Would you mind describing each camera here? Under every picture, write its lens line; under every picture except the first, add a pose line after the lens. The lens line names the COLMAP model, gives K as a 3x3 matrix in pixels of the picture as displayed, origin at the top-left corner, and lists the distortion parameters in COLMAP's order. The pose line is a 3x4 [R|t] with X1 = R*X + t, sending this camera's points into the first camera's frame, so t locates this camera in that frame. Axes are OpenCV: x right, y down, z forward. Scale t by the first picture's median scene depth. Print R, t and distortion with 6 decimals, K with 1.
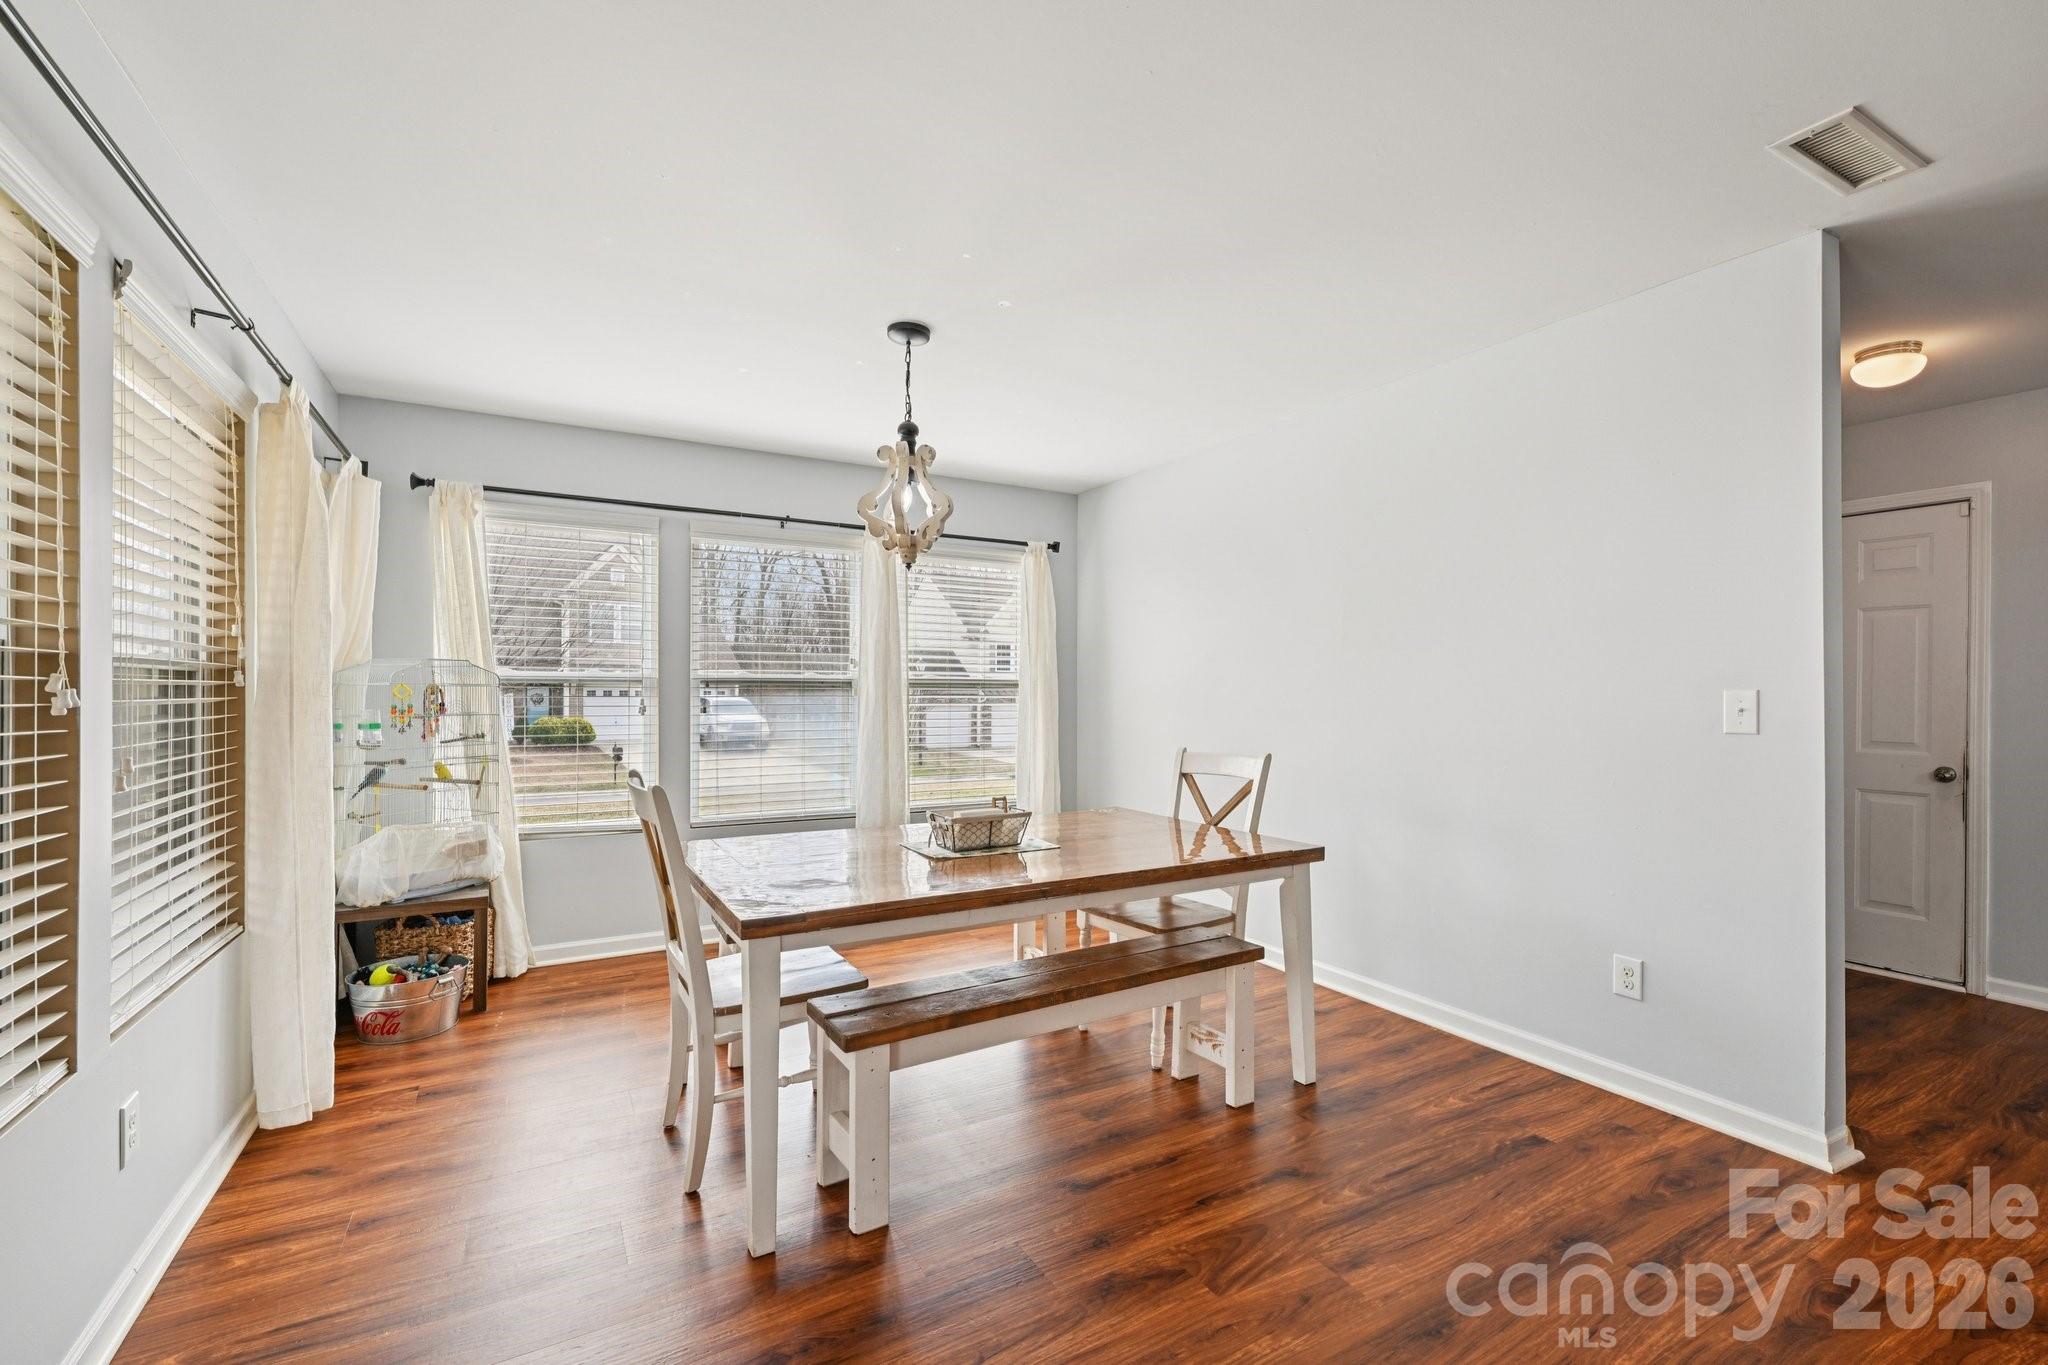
lens RADIAL K [[890.4, 0, 1024.0], [0, 890.4, 682.5], [0, 0, 1]] dist [0.001928, 0.000180]
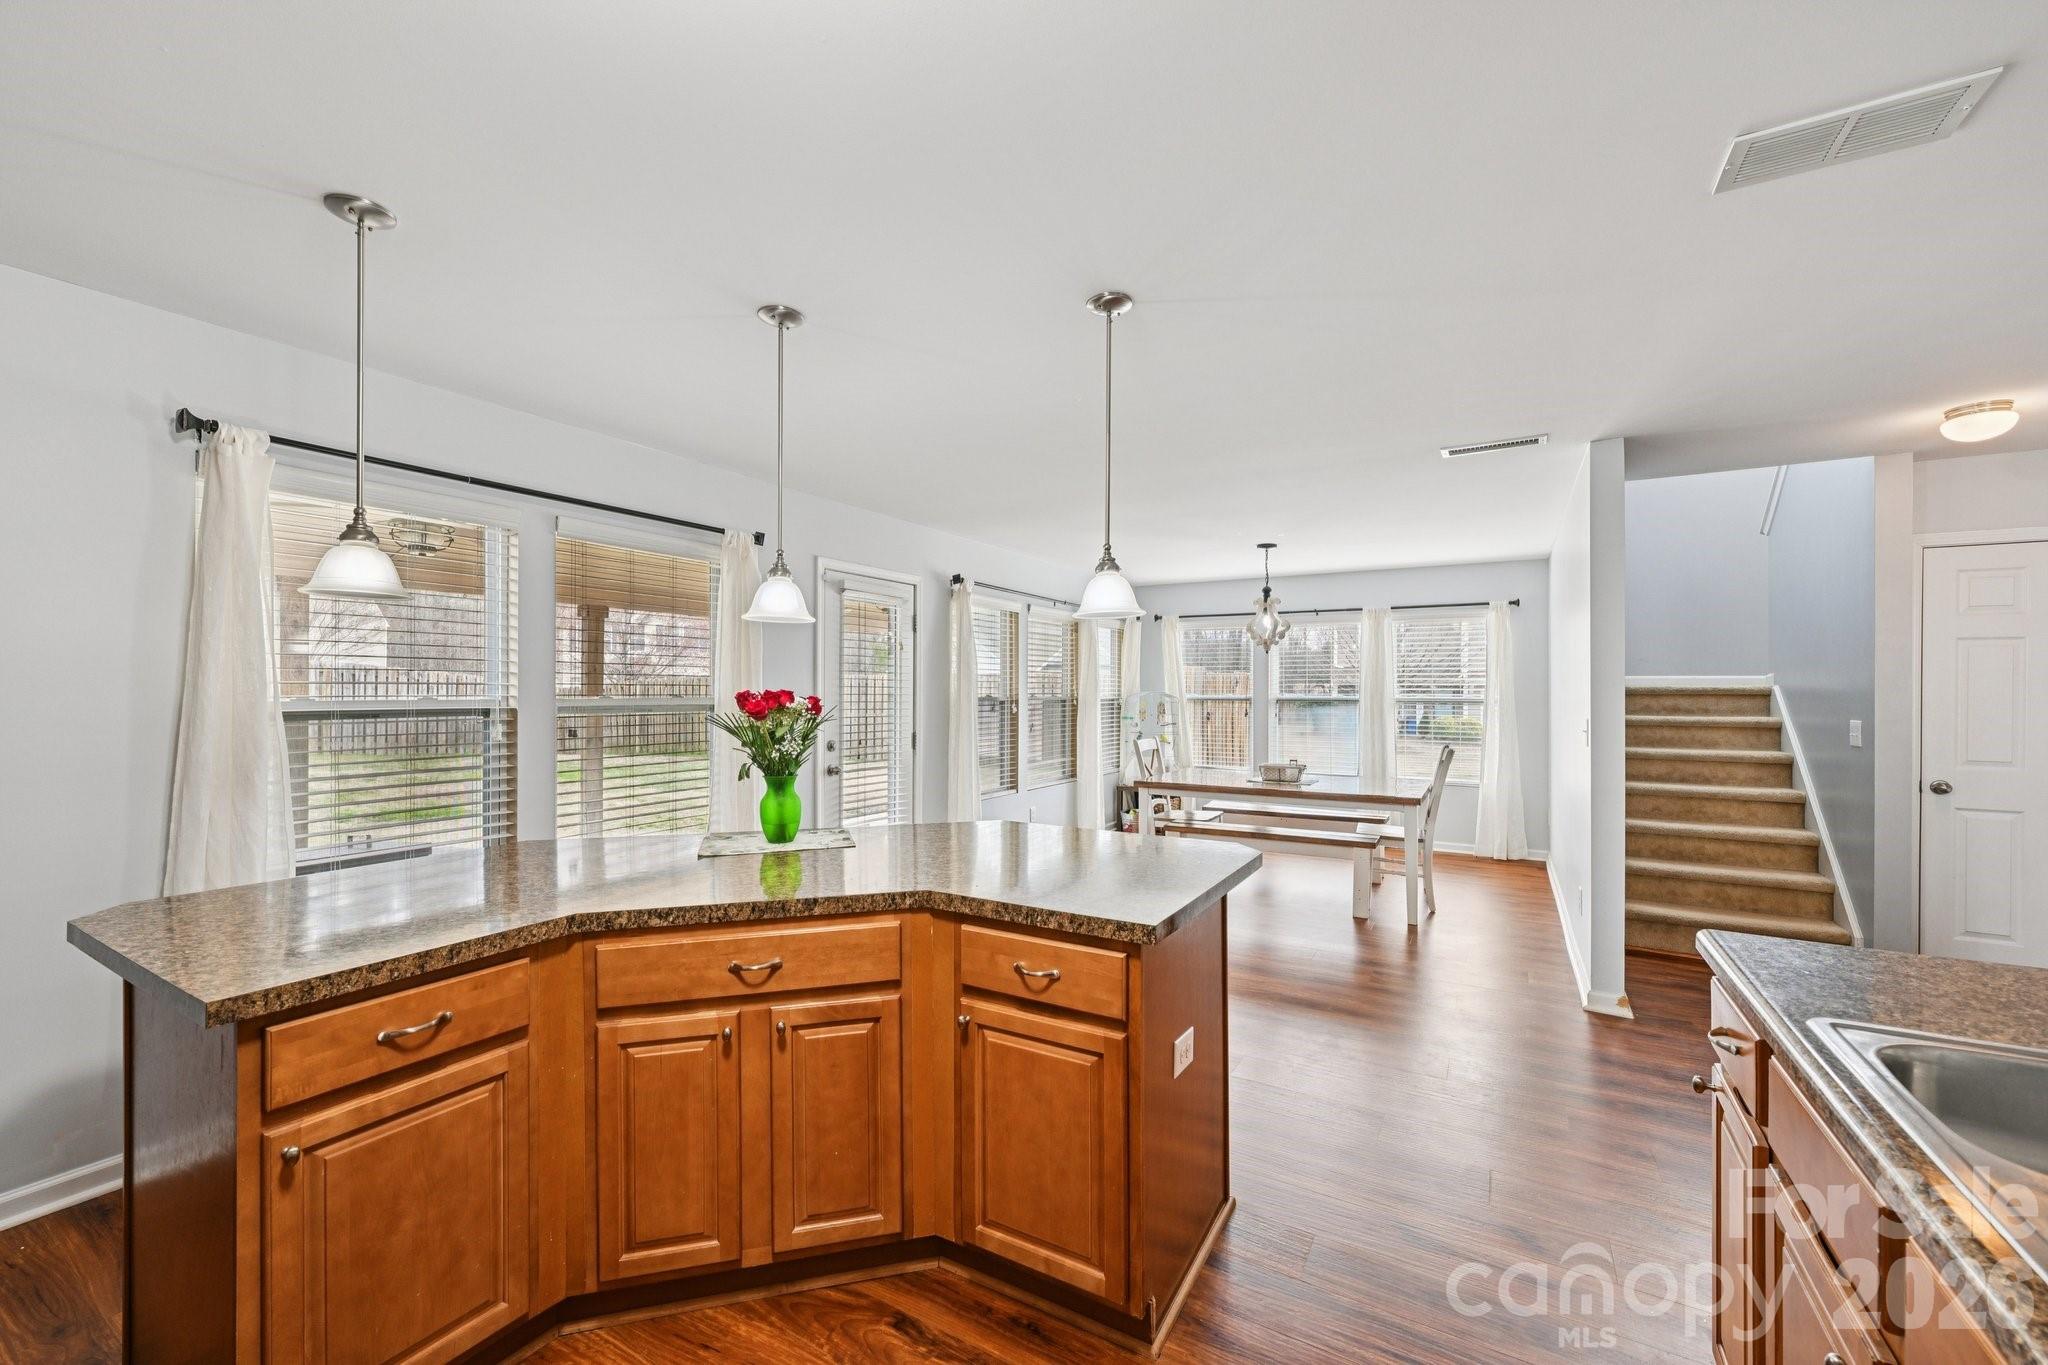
lens RADIAL K [[816.4, 0, 1024.0], [0, 816.4, 682.5], [0, 0, 1]] dist [-0.001057, 0.000102]
pose [[0.509662, -0.009344, -0.860324, 1.241767], [0.009009, 0.999944, -0.005523, -0.046732], [0.860328, -0.004936, 0.509718, -0.529787]]
